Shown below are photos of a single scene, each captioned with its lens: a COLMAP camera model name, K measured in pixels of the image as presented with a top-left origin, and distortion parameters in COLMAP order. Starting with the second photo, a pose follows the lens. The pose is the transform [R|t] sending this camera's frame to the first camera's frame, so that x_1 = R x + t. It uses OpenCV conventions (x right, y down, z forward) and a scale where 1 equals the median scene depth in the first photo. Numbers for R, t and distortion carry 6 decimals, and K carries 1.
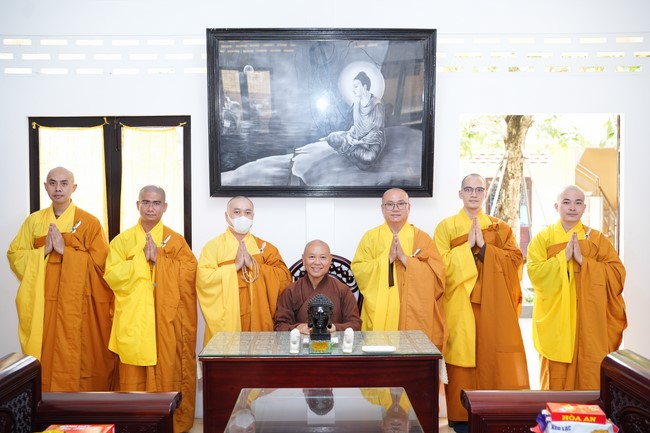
lens RADIAL K [[654.9, 0, 325.0], [0, 654.9, 216.5], [0, 0, 1]] dist [-0.022276, -0.007855]
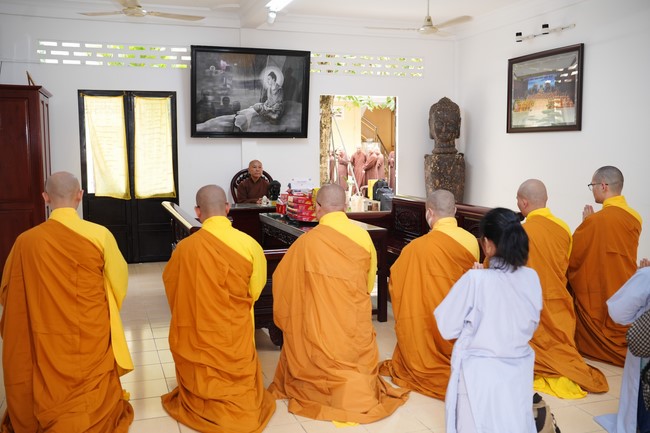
lens RADIAL K [[654.9, 0, 325.0], [0, 654.9, 216.5], [0, 0, 1]] dist [-0.022276, -0.007855]
pose [[0.947408, -0.033136, 0.318308, -0.408882], [0.008141, 0.996799, 0.079536, 0.047675], [-0.319925, -0.072762, 0.944645, -0.859524]]
